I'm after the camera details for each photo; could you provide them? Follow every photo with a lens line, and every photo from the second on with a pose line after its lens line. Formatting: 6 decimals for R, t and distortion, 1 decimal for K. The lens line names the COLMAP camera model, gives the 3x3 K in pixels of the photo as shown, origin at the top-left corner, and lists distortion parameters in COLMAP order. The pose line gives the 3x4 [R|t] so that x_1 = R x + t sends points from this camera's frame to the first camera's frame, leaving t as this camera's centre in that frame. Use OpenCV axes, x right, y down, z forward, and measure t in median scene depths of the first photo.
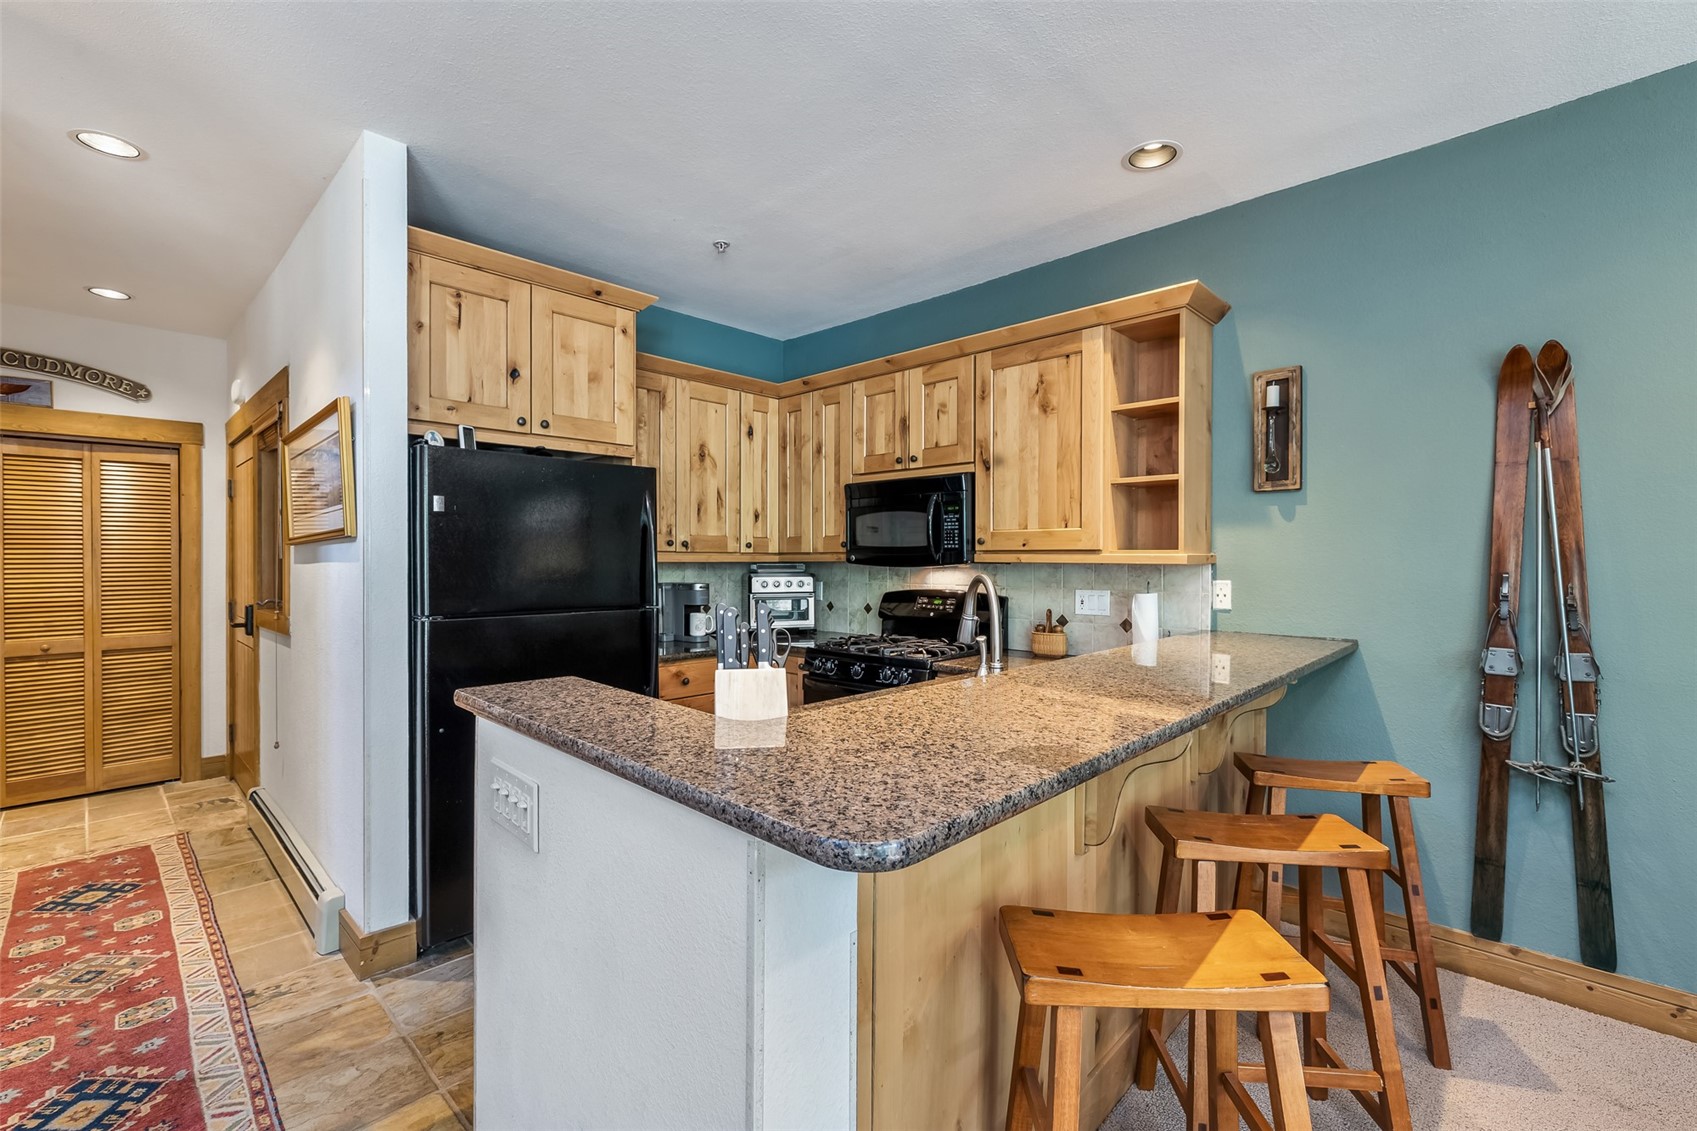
lens RADIAL K [[748.3, 0, 861.3], [0, 748.3, 565.5], [0, 0, 1]] dist [0.000467, -0.000745]
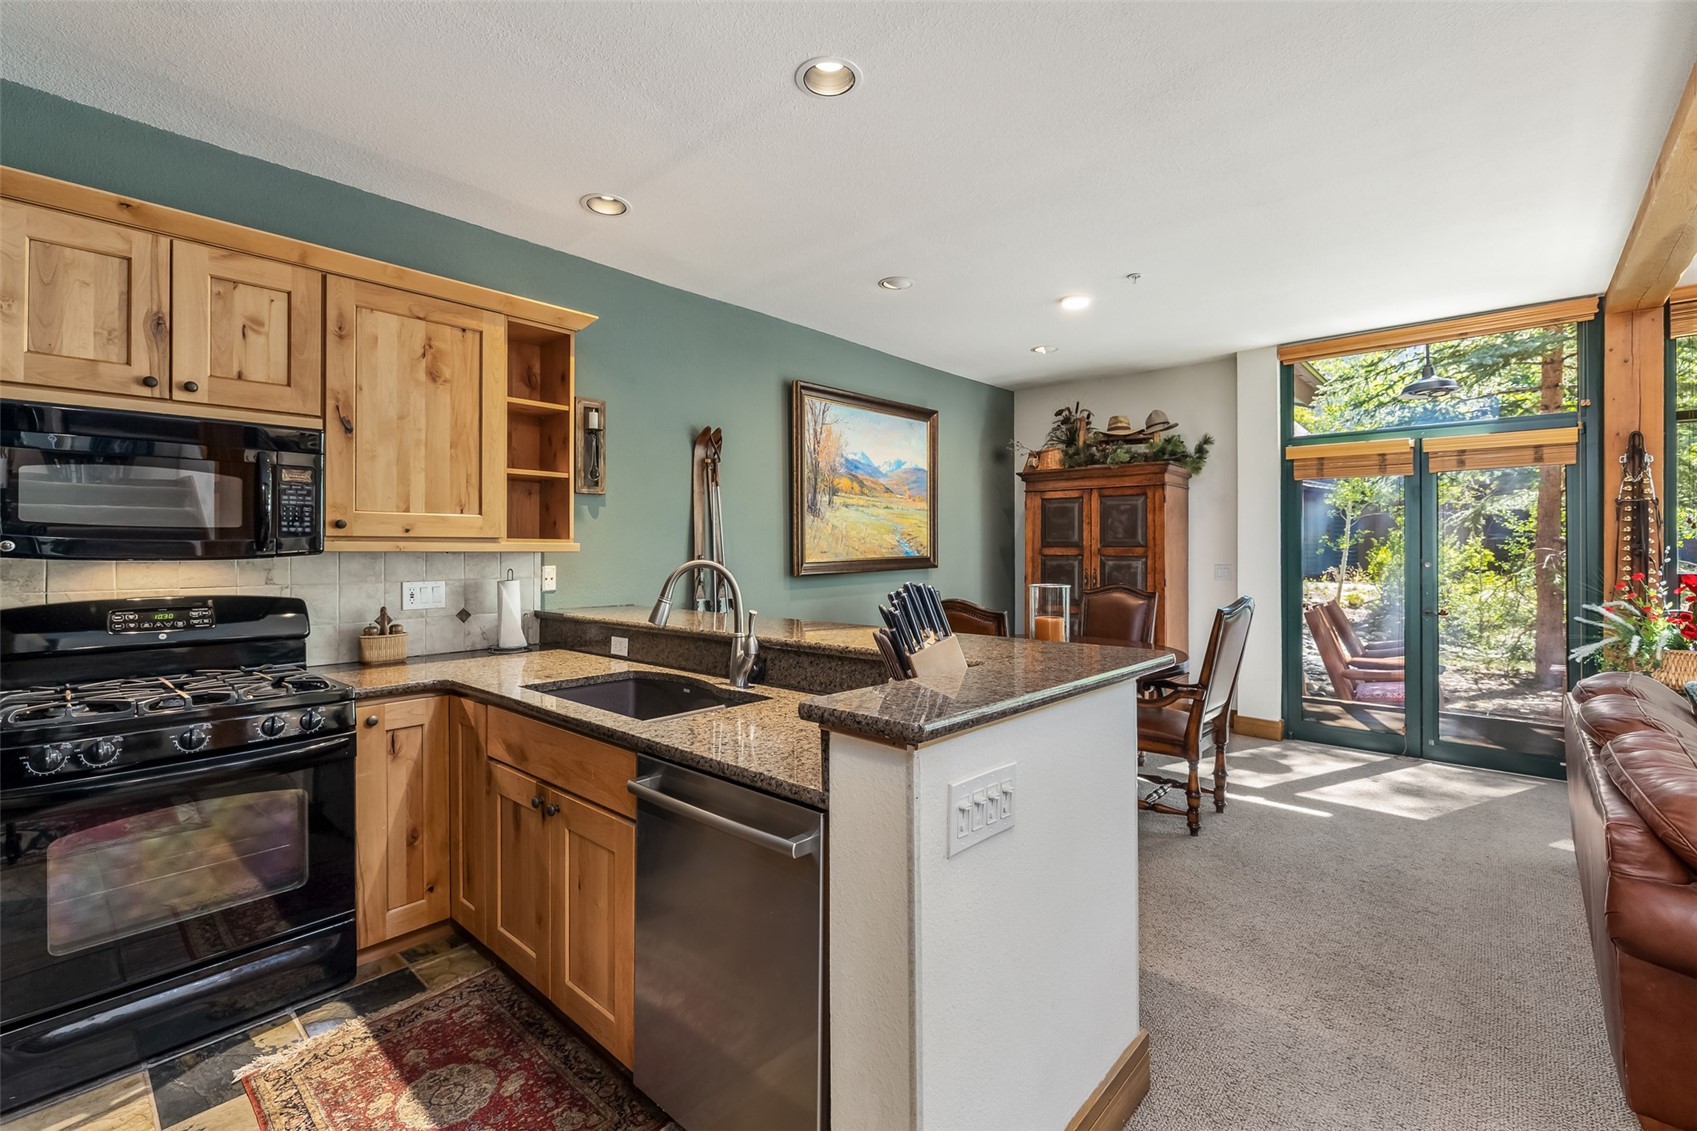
lens RADIAL K [[748.3, 0, 825.8], [0, 748.3, 544.8], [0, 0, 1]] dist [0.000467, -0.000745]
pose [[-0.024951, 0.003461, 0.999683, -0.680524], [0.009590, 0.999949, -0.003222, -0.004572], [-0.999643, 0.009506, -0.024983, 0.588430]]
